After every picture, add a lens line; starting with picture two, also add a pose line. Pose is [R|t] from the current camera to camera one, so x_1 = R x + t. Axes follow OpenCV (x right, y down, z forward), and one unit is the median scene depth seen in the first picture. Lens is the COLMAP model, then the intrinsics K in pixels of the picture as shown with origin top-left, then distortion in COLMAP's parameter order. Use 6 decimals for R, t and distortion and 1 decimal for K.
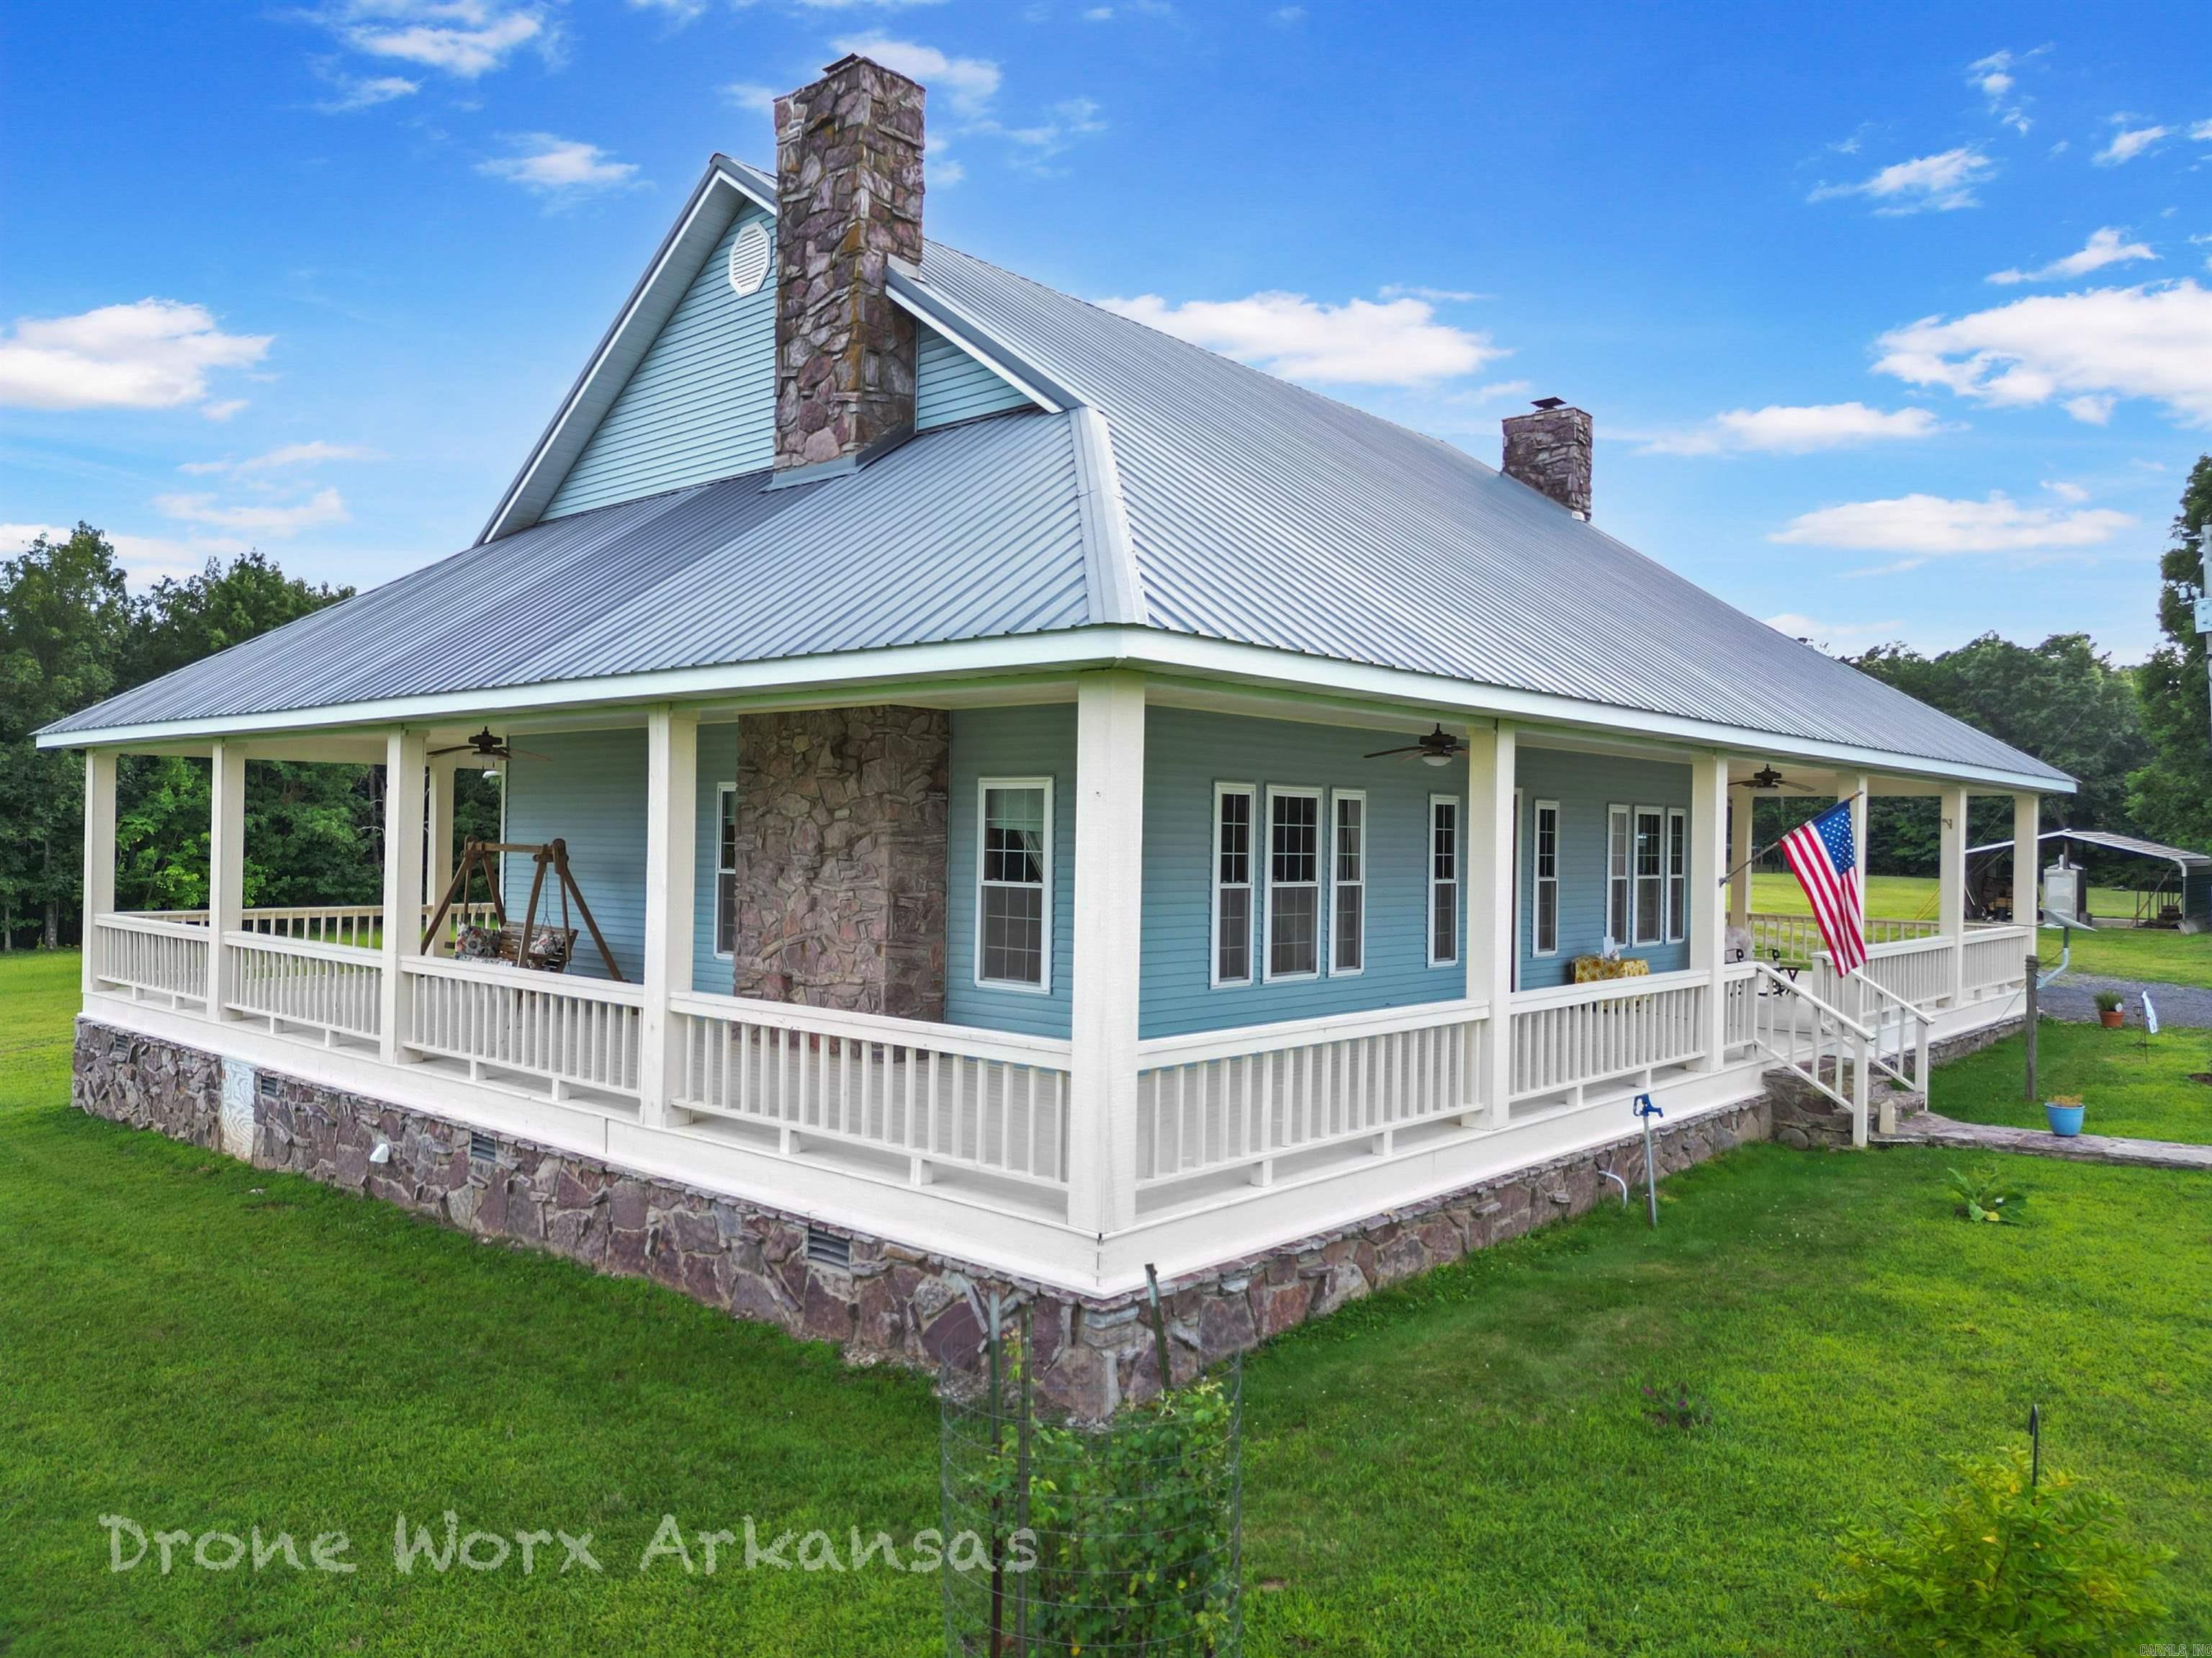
lens RADIAL K [[1526.3, 0, 1106.0], [0, 1526.3, 829.0], [0, 0, 1]] dist [0.068803, -0.064787]
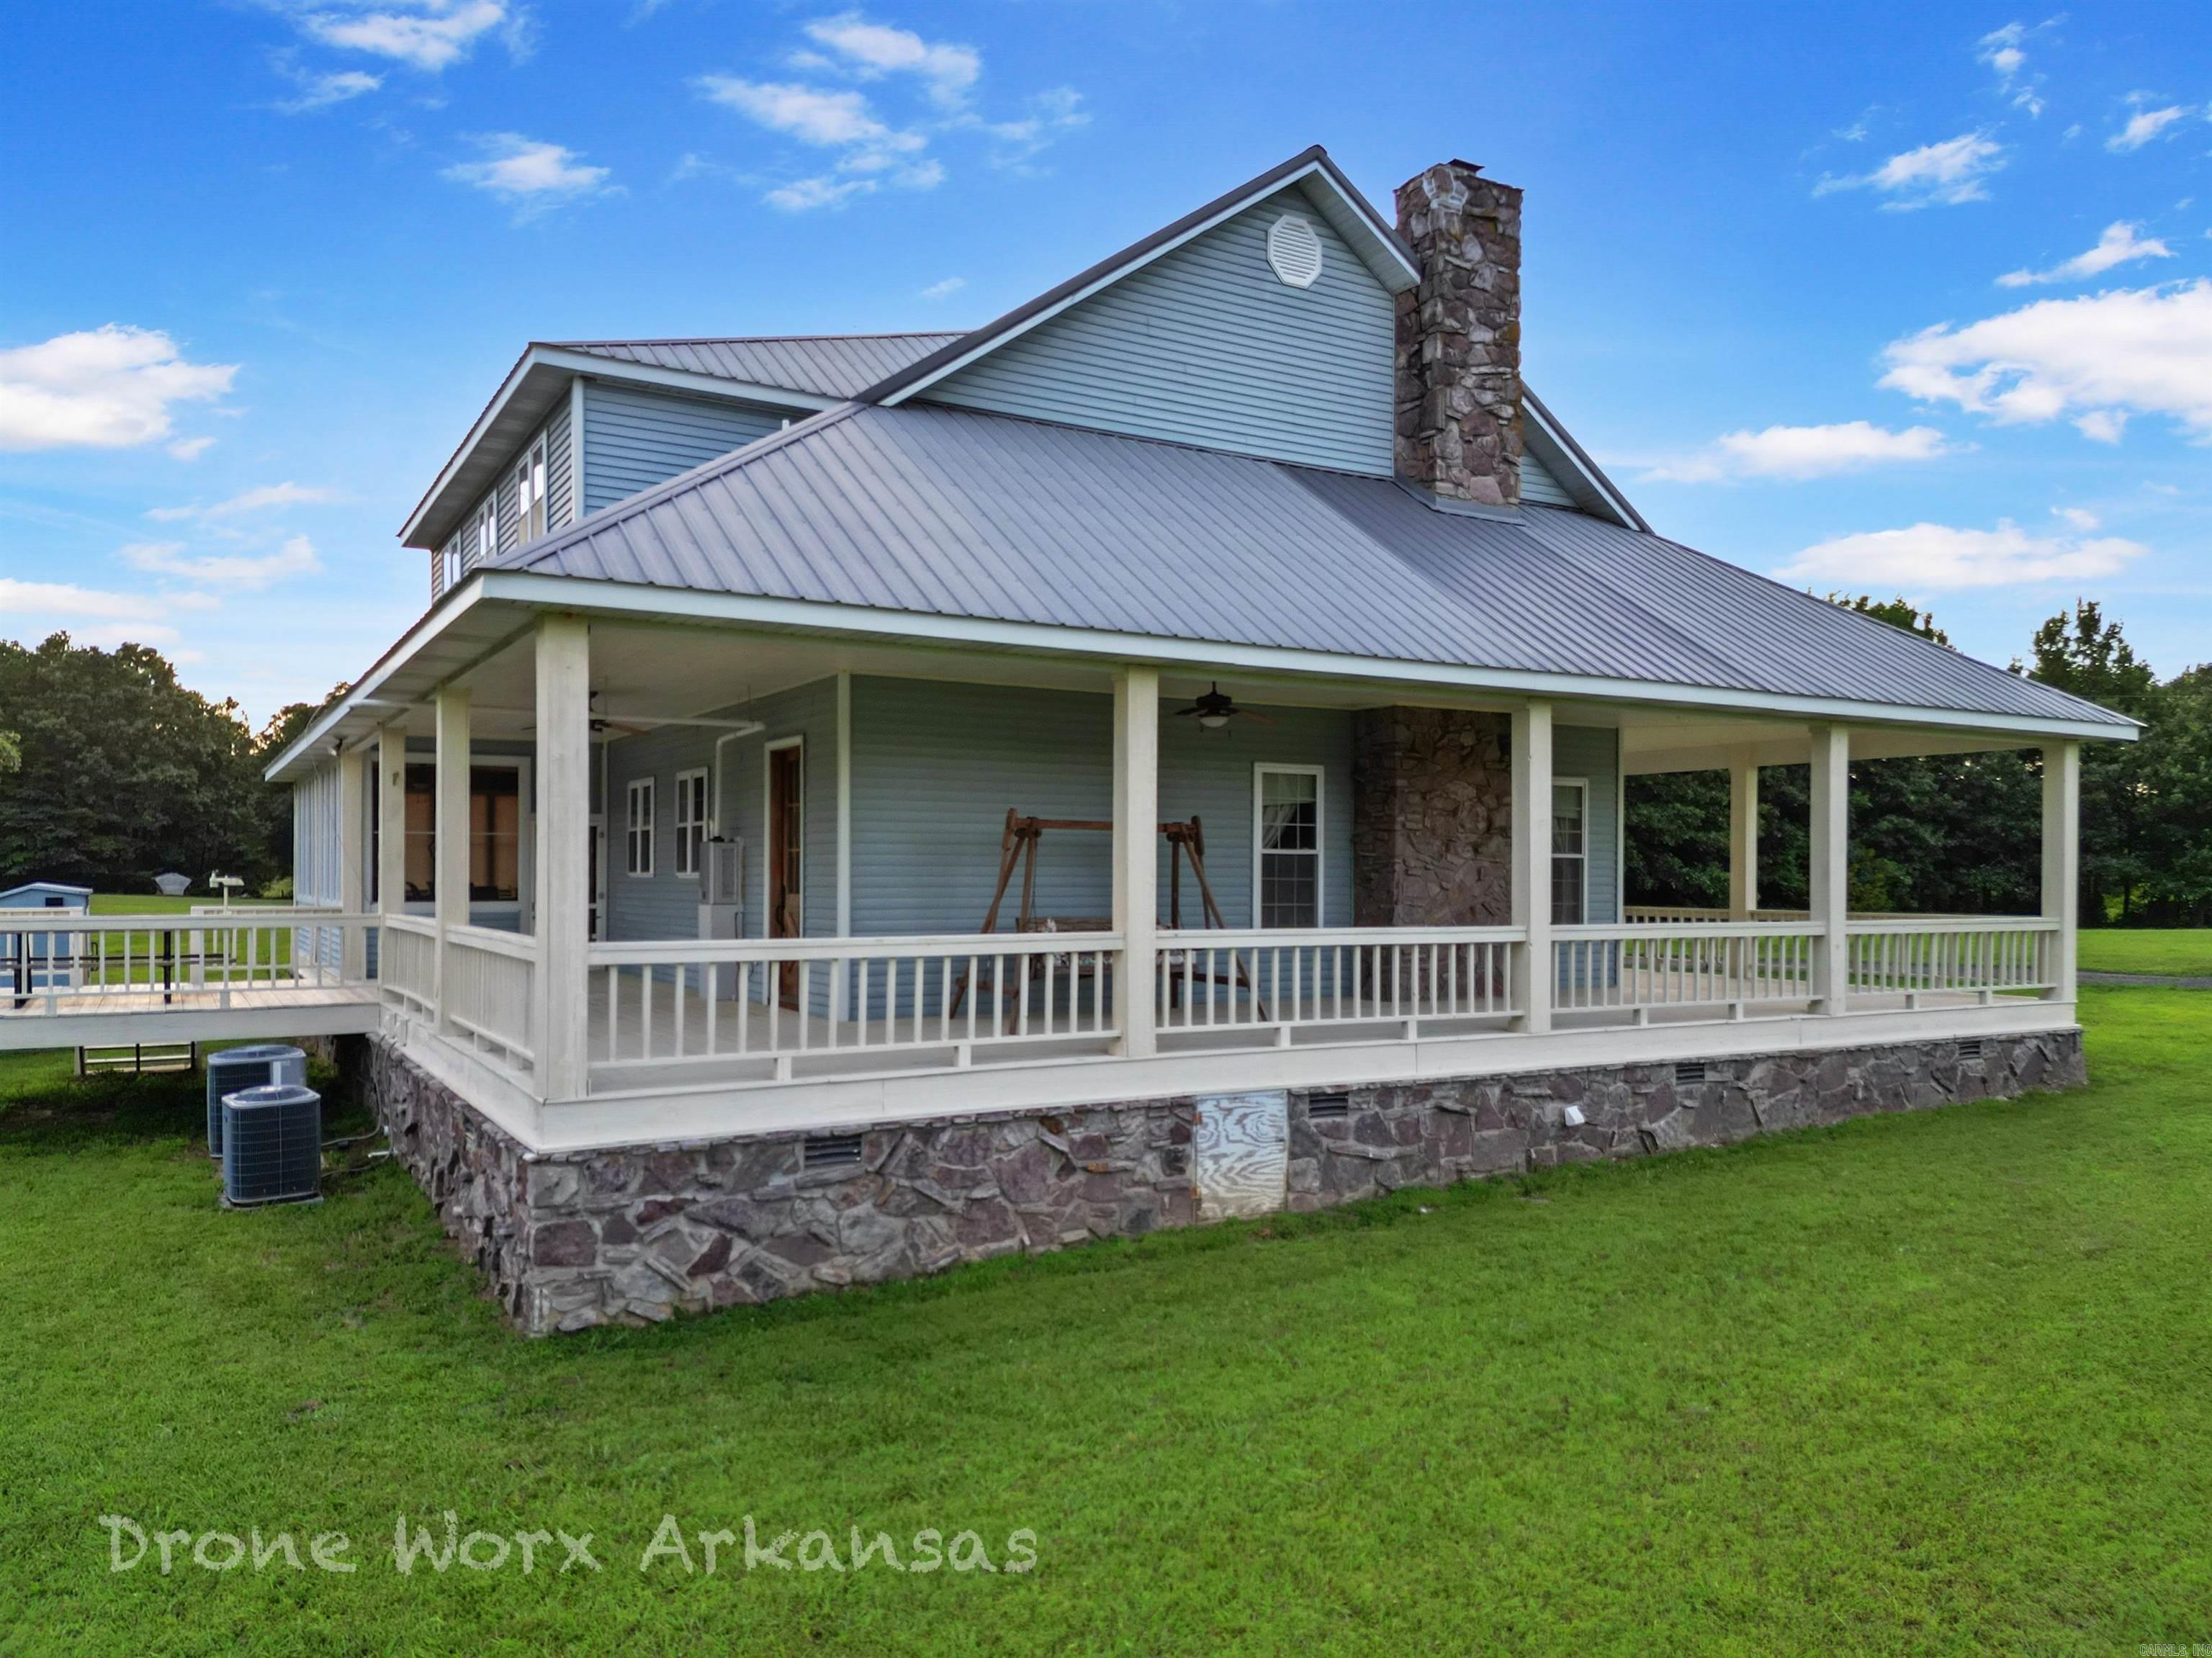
lens RADIAL K [[1589.6, 0, 1103.6], [0, 1589.6, 833.6], [0, 0, 1]] dist [0.103235, -0.119981]
pose [[0.299603, -0.015754, 0.953934, -1.458994], [-0.008438, 0.999781, 0.019161, -0.003813], [-0.954027, -0.013790, 0.299404, 0.900640]]
